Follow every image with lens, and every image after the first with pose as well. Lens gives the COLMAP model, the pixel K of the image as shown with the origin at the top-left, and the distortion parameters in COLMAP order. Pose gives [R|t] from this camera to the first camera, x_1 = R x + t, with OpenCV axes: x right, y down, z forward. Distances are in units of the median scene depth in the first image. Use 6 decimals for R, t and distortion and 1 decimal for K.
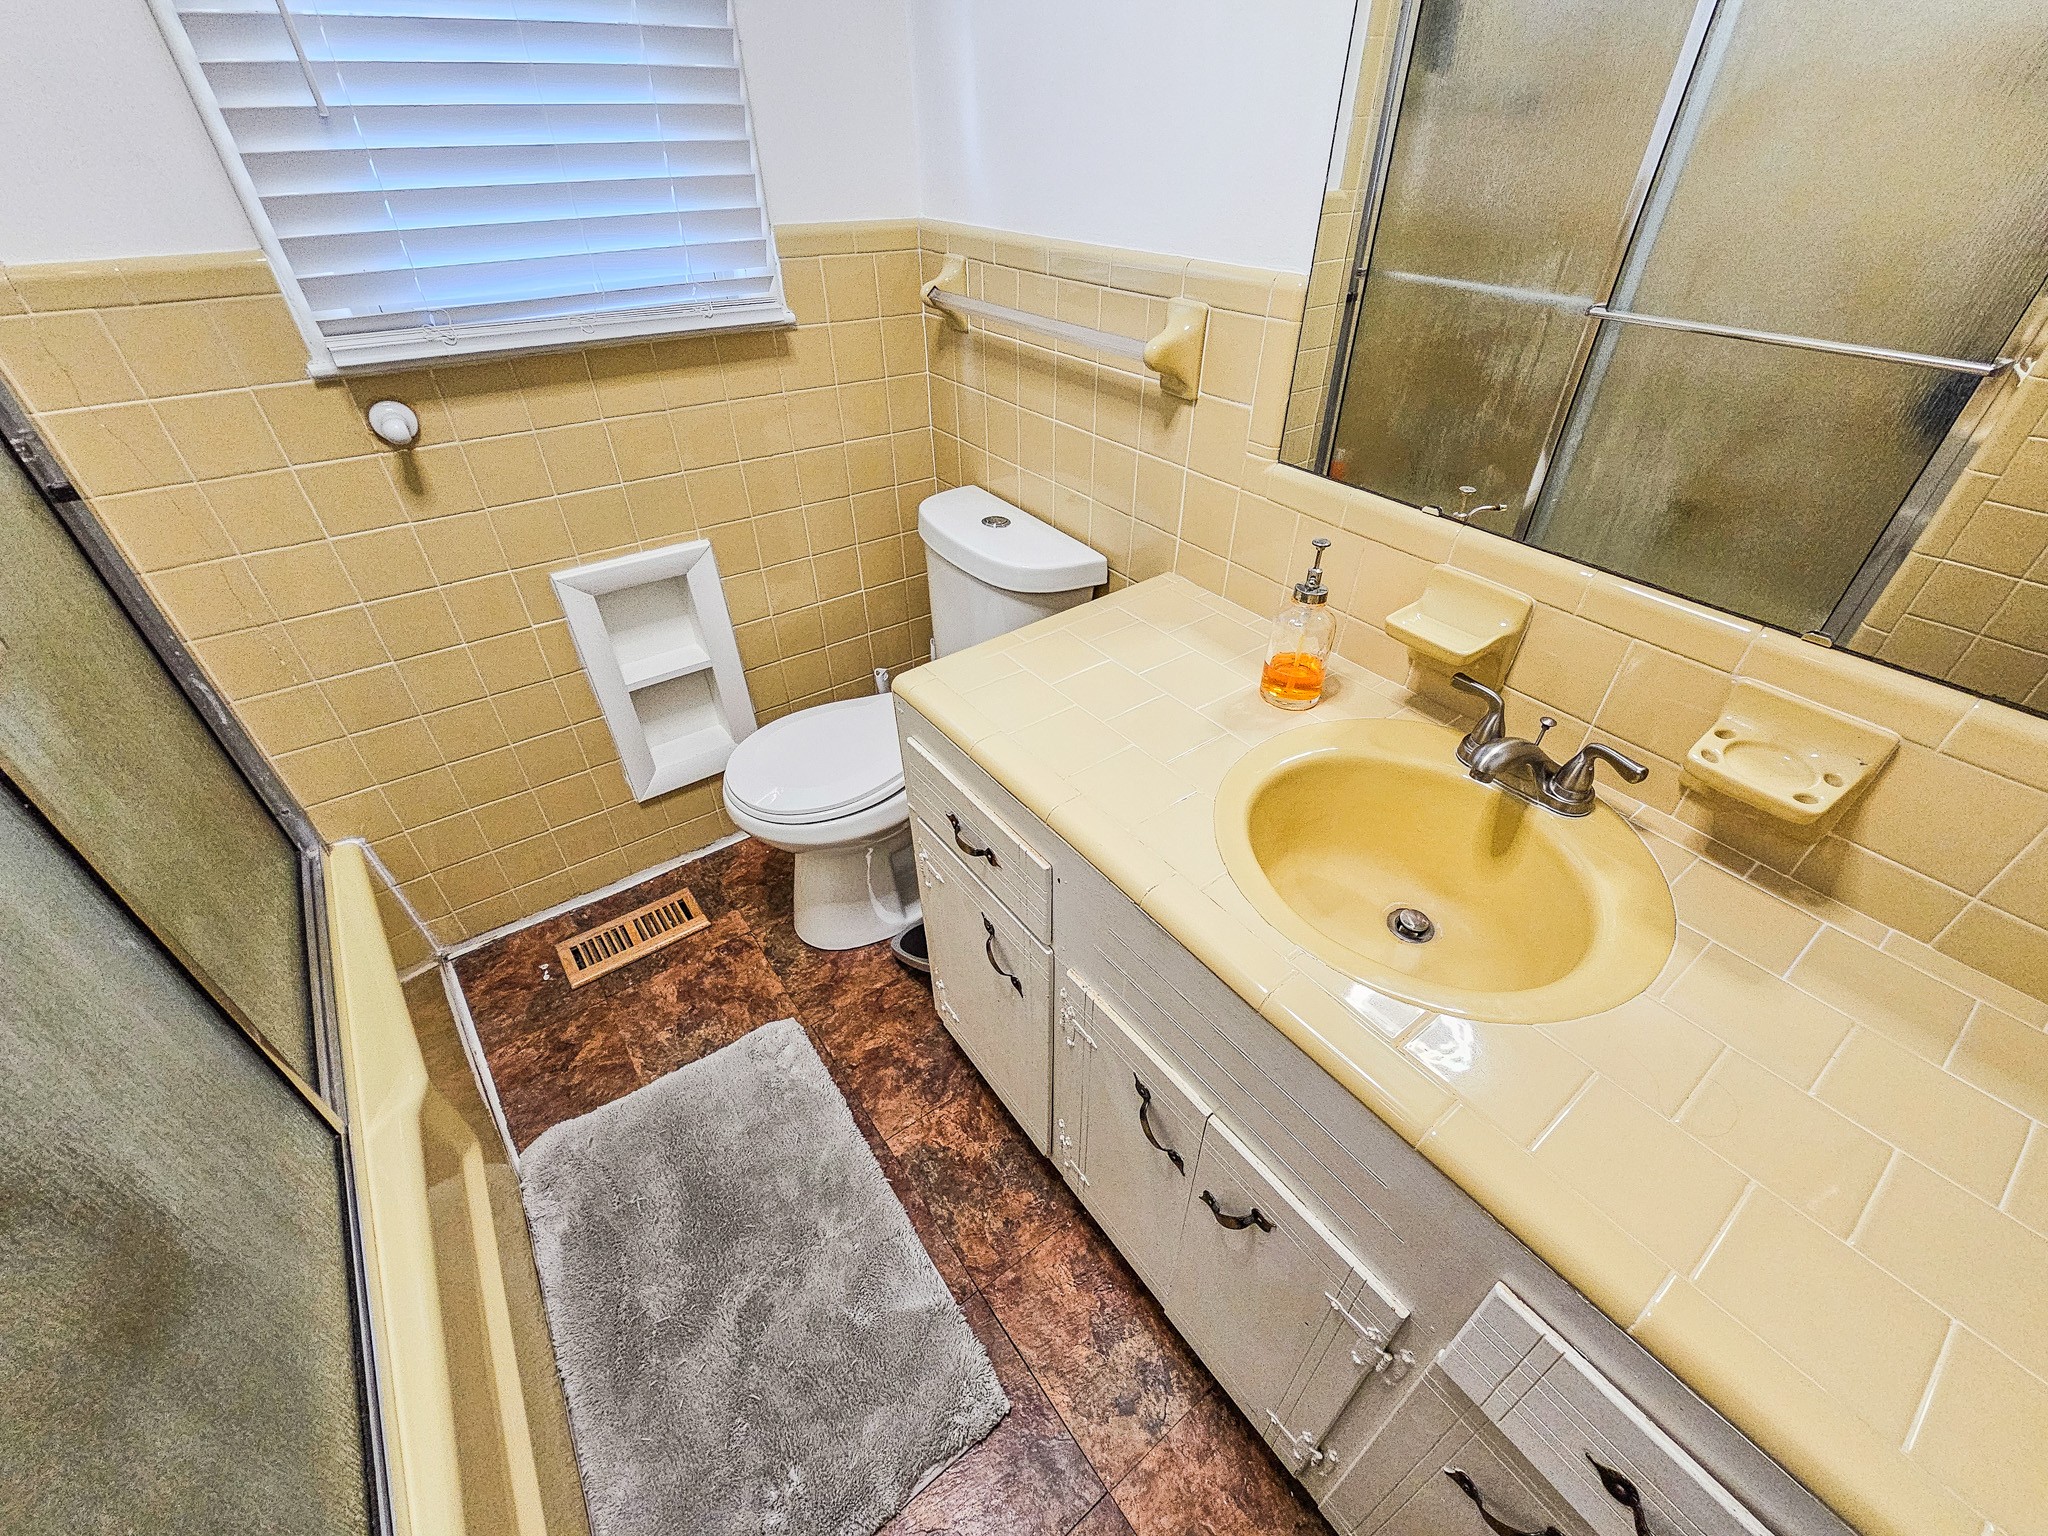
lens RADIAL K [[841.9, 0, 1037.4], [0, 841.9, 767.2], [0, 0, 1]] dist [-0.000131, -0.001754]
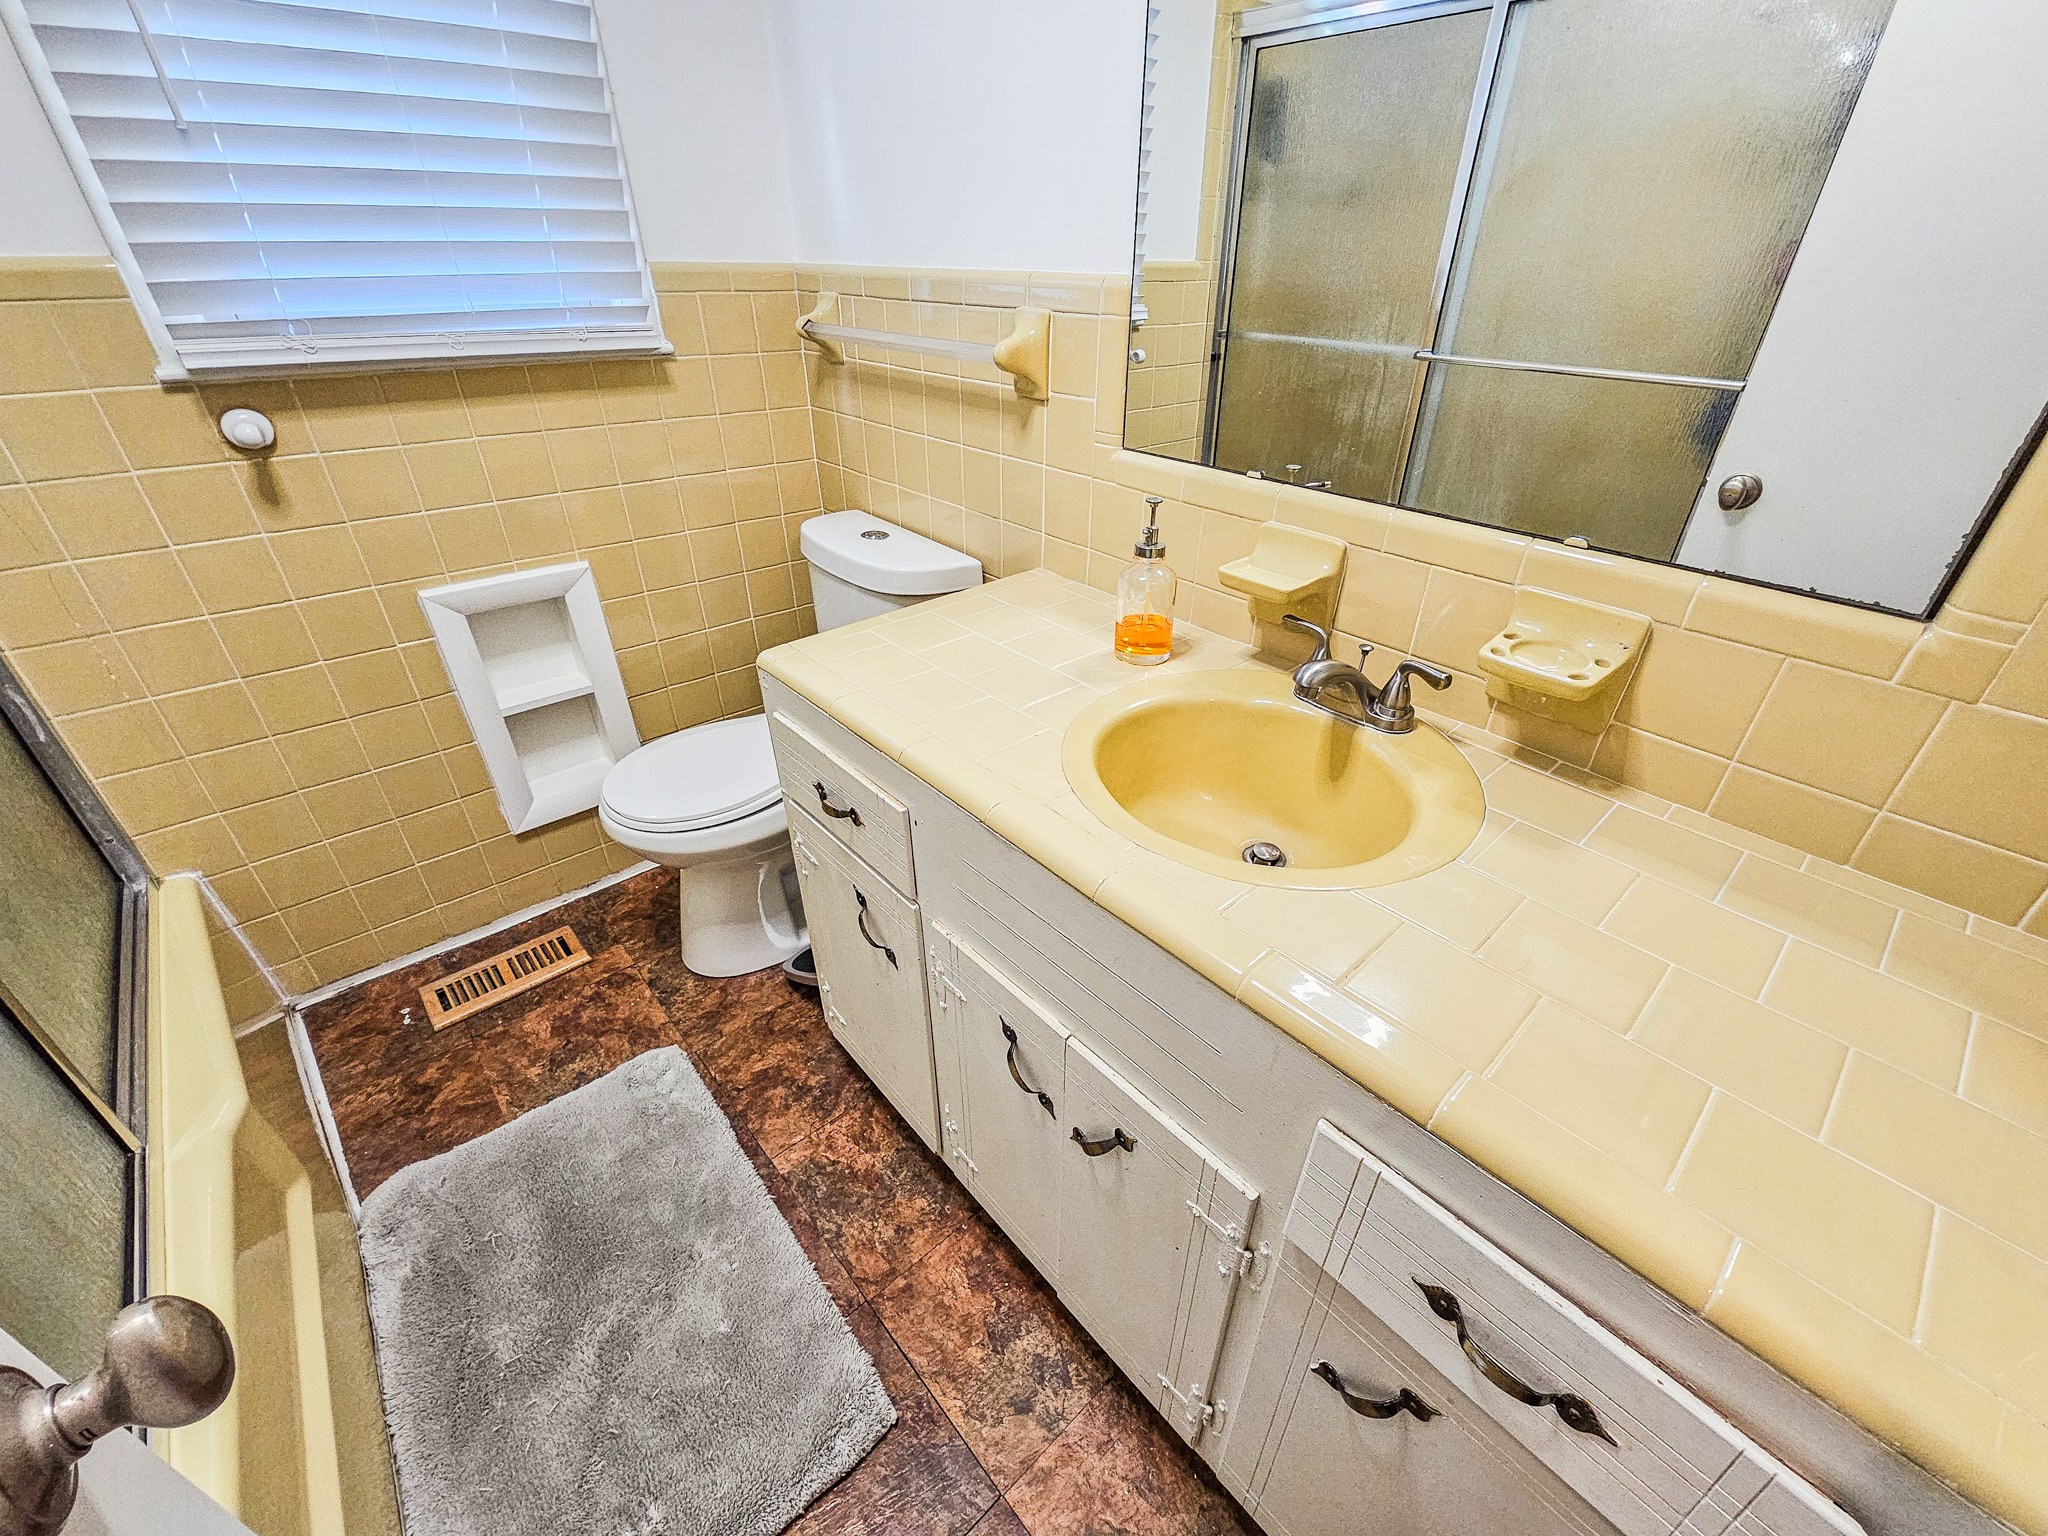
lens RADIAL K [[841.9, 0, 1034.7], [0, 841.9, 760.2], [0, 0, 1]] dist [-0.000131, -0.001754]
pose [[0.995993, -0.040454, 0.079753, 0.069243], [0.048718, 0.993325, -0.104558, 0.132832], [-0.074991, 0.108024, 0.991316, -0.012891]]
